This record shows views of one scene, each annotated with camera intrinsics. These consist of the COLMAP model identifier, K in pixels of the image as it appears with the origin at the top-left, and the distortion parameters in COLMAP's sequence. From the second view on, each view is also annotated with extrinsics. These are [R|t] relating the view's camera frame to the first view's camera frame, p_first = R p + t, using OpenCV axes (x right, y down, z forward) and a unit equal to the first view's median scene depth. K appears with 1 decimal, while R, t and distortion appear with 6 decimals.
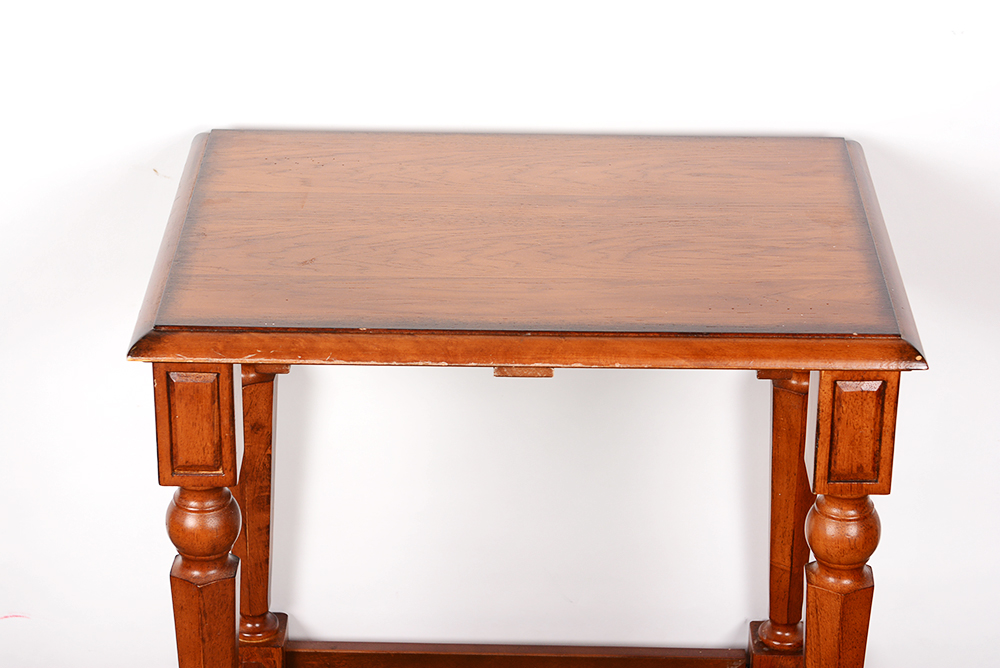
lens RADIAL K [[2554.4, 0, 507.4], [0, 2554.4, 330.7], [0, 0, 1]] dist [0.133628, 0.000000]
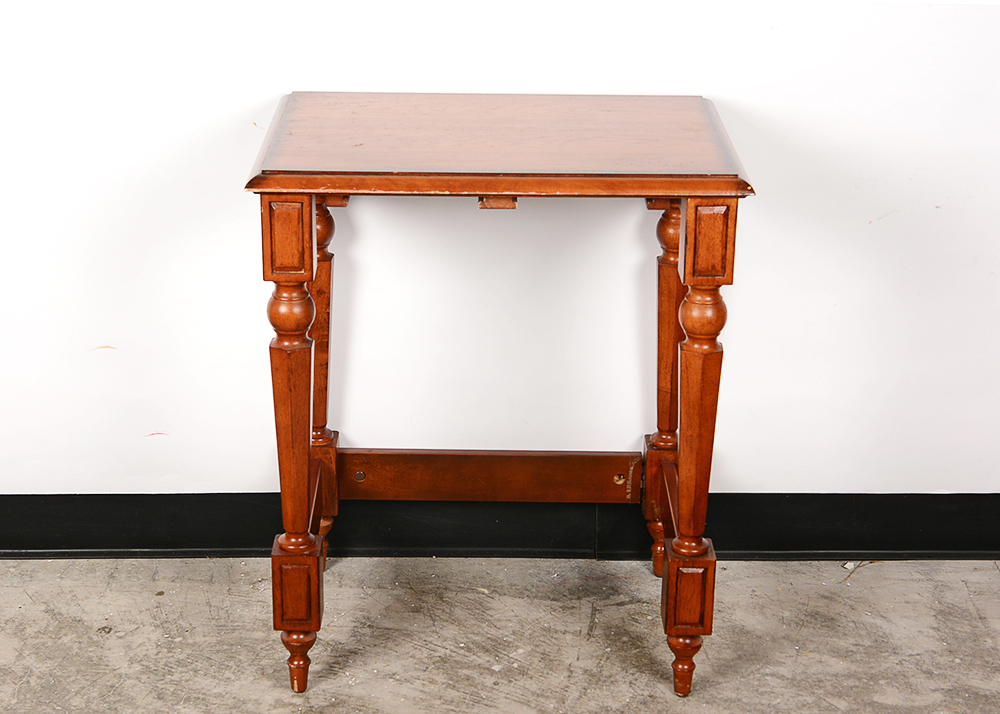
lens RADIAL K [[1855.7, 0, 496.1], [0, 1855.7, 367.7], [0, 0, 1]] dist [0.058713, 0.000000]
pose [[0.999882, -0.003808, 0.014849, -0.011589], [0.004904, 0.997211, -0.074468, 0.194762], [-0.014525, 0.074532, 0.997113, -0.120026]]
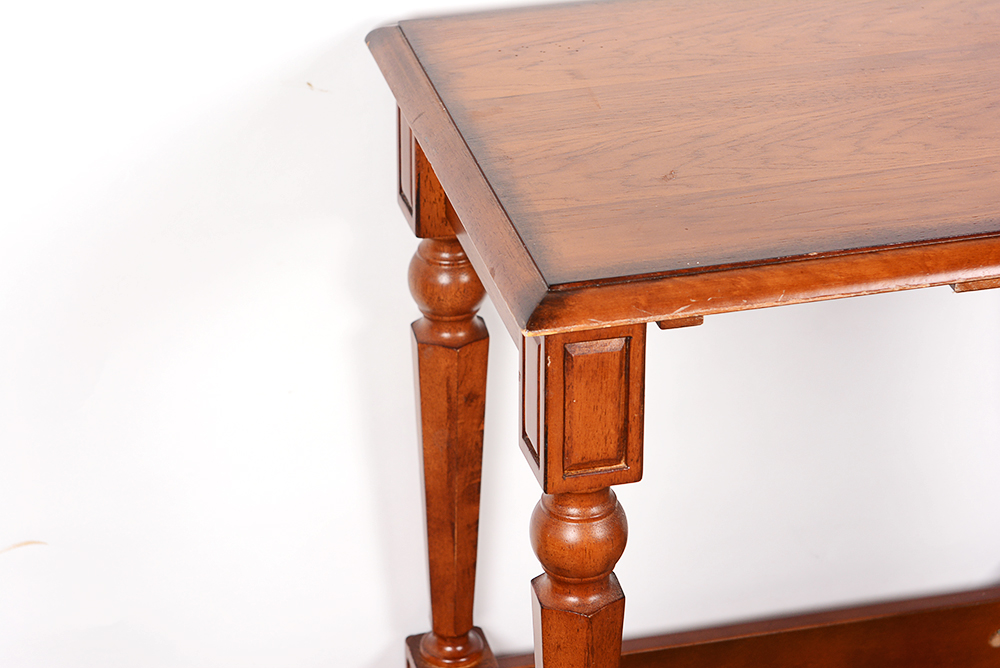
lens RADIAL K [[2878.2, 0, 499.9], [0, 2878.2, 331.1], [0, 0, 1]] dist [0.107283, 0.000000]
pose [[0.969658, -0.134079, 0.204414, -0.312135], [0.124719, 0.990492, 0.058065, -0.037742], [-0.210256, -0.030808, 0.977161, 0.170619]]
